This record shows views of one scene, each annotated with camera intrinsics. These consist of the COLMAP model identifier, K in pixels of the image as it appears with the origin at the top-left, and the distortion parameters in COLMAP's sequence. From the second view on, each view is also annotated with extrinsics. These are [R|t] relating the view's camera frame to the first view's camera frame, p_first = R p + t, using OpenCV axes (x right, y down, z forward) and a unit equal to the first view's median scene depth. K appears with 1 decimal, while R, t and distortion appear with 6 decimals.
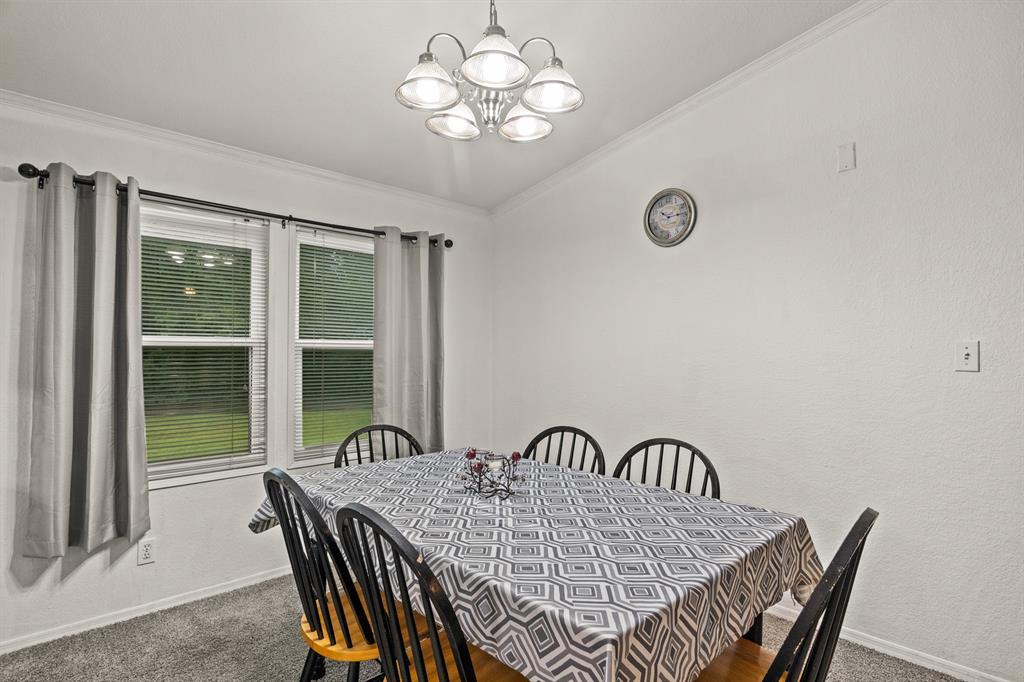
lens RADIAL K [[513.2, 0, 517.0], [0, 513.2, 346.7], [0, 0, 1]] dist [-0.006723, -0.000850]
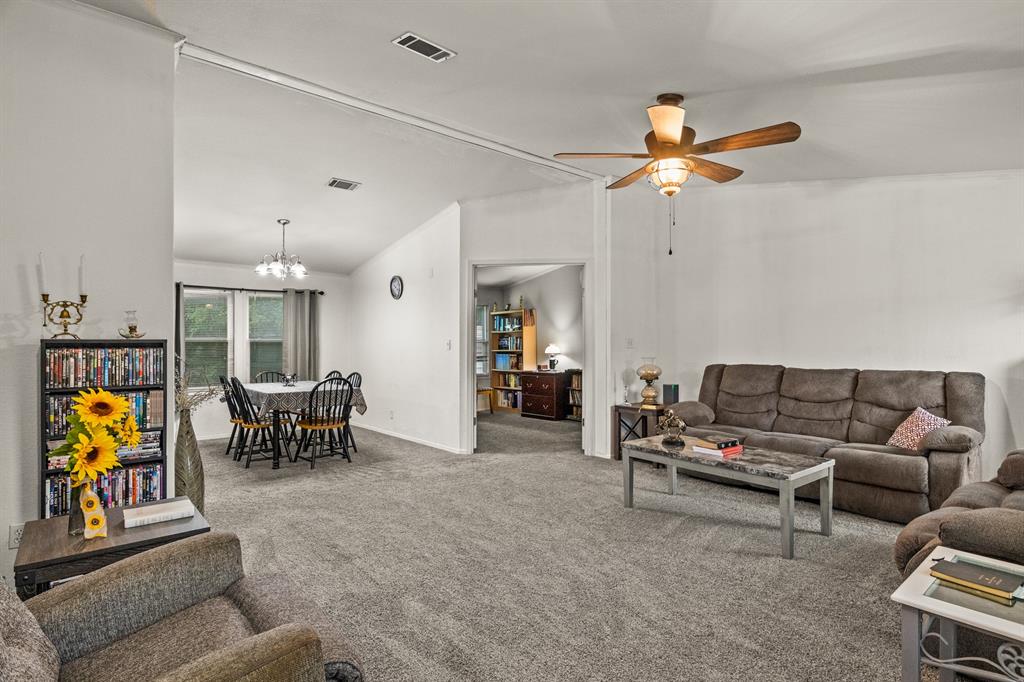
lens RADIAL K [[513.2, 0, 517.0], [0, 513.2, 346.7], [0, 0, 1]] dist [-0.006723, -0.000850]
pose [[0.999288, -0.002613, -0.037647, 0.958866], [0.003223, 0.999865, 0.016141, -0.010531], [0.037599, -0.016251, 0.999161, -1.400994]]
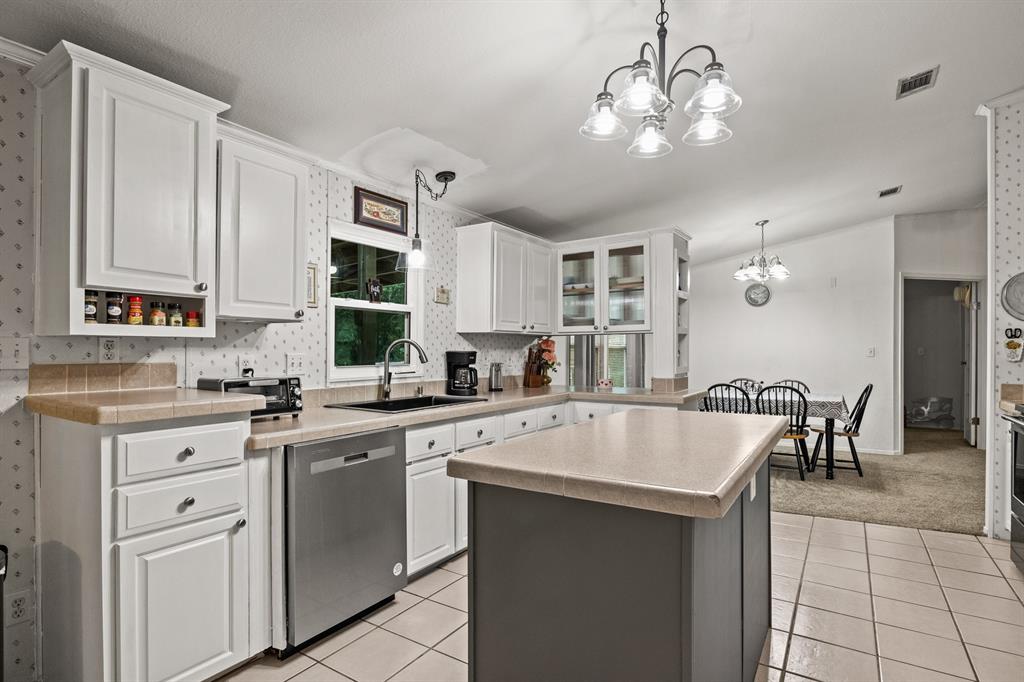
lens RADIAL K [[513.2, 0, 517.0], [0, 513.2, 346.7], [0, 0, 1]] dist [-0.006723, -0.000850]
pose [[0.969965, 0.002497, 0.243234, -1.391527], [-0.002663, 0.999996, 0.000353, -0.004612], [-0.243232, -0.000990, 0.969968, -1.064171]]
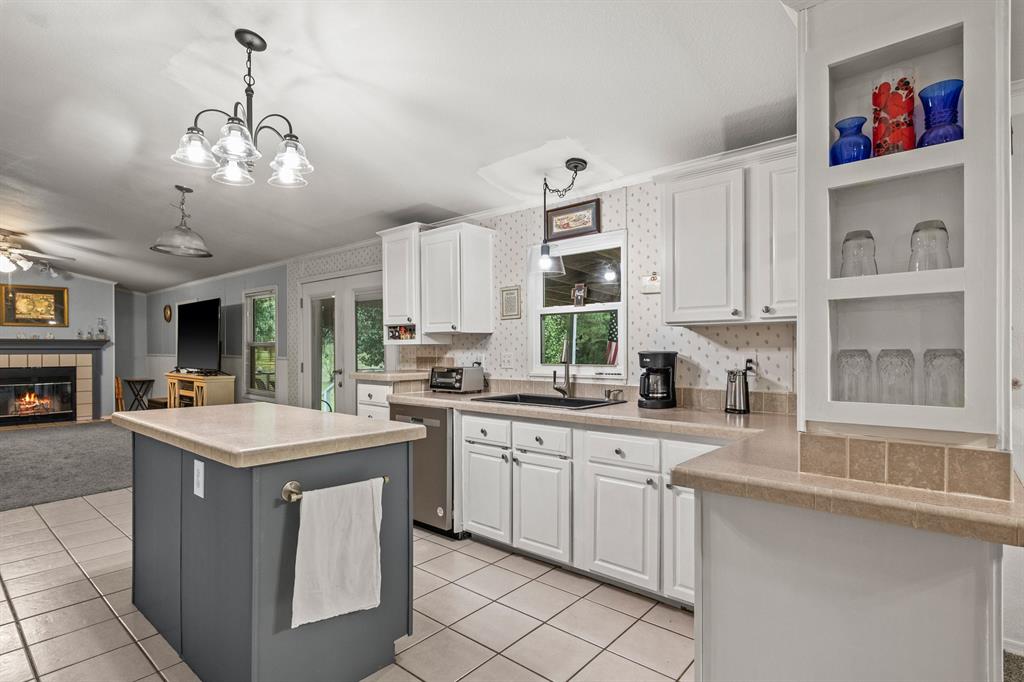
lens RADIAL K [[510.6, 0, 513.1], [0, 510.6, 349.5], [0, 0, 1]] dist [-0.002002, -0.000564]
pose [[0.109387, -0.000233, -0.993999, -0.201253], [0.010082, 0.999949, 0.000875, -0.000701], [0.993948, -0.010117, 0.109384, -0.144684]]
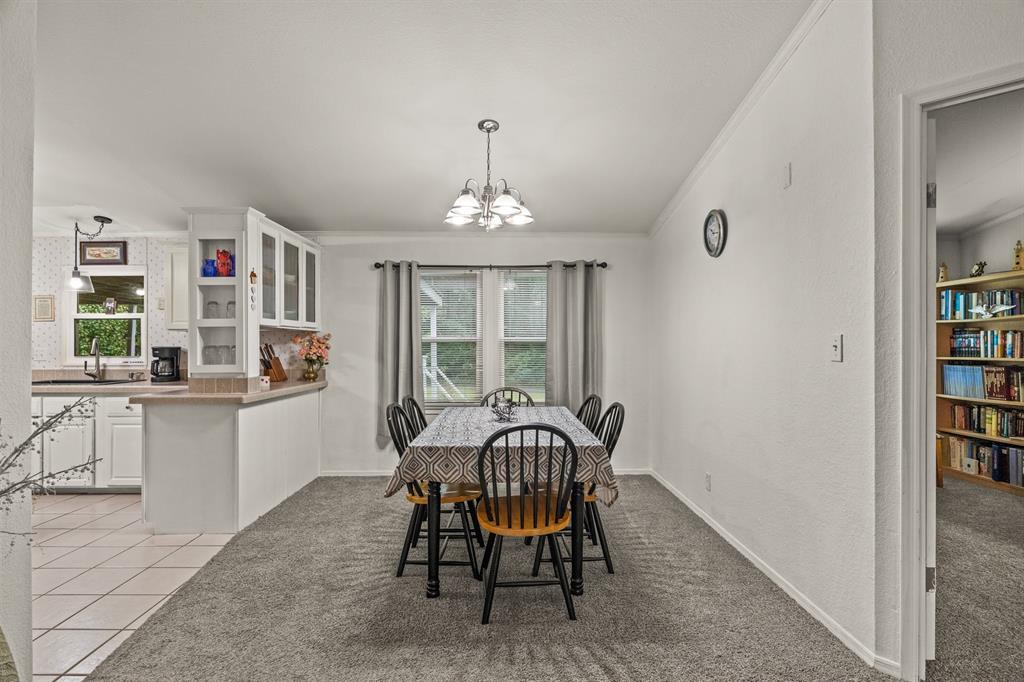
lens RADIAL K [[510.1, 0, 515.9], [0, 510.1, 339.2], [0, 0, 1]] dist [-0.005113, -0.000972]
pose [[0.744692, -0.008096, -0.667359, 0.751923], [0.009012, 0.999957, -0.002074, -0.003390], [0.667348, -0.004470, 0.744733, -0.211319]]
